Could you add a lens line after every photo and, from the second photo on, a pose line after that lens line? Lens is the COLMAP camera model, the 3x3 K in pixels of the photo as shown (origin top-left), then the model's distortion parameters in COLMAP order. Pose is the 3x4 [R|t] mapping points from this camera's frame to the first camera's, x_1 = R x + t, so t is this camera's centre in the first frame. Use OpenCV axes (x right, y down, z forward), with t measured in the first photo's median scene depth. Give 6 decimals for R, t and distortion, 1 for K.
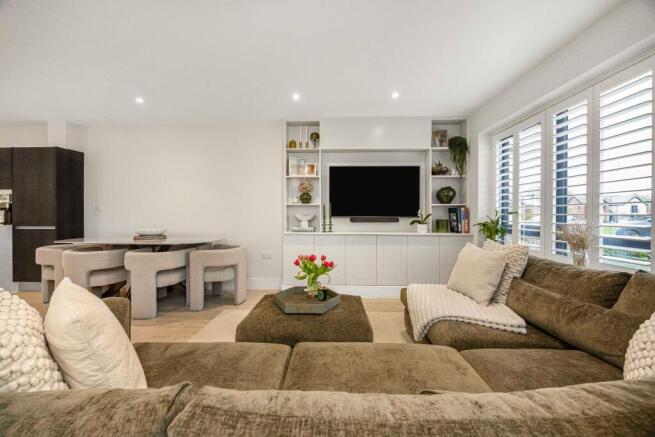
lens RADIAL K [[250.2, 0, 330.6], [0, 250.2, 210.2], [0, 0, 1]] dist [-0.000373, -0.000639]
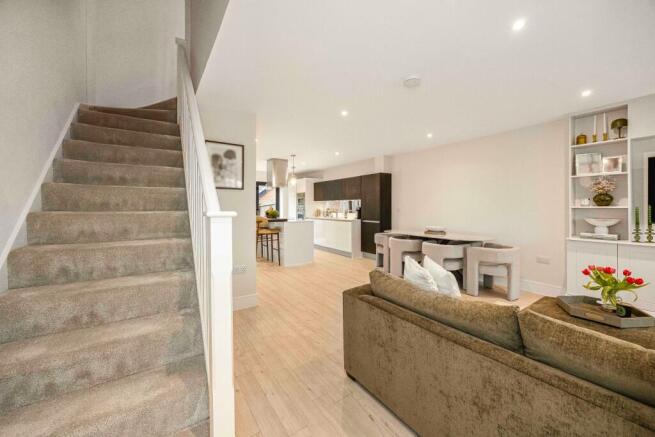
lens RADIAL K [[250.2, 0, 330.6], [0, 250.2, 210.2], [0, 0, 1]] dist [-0.000373, -0.000639]
pose [[0.587351, 0.003481, -0.809325, 0.044142], [0.014734, 0.999779, 0.014994, -0.041473], [0.809198, -0.020731, 0.587170, -0.248777]]
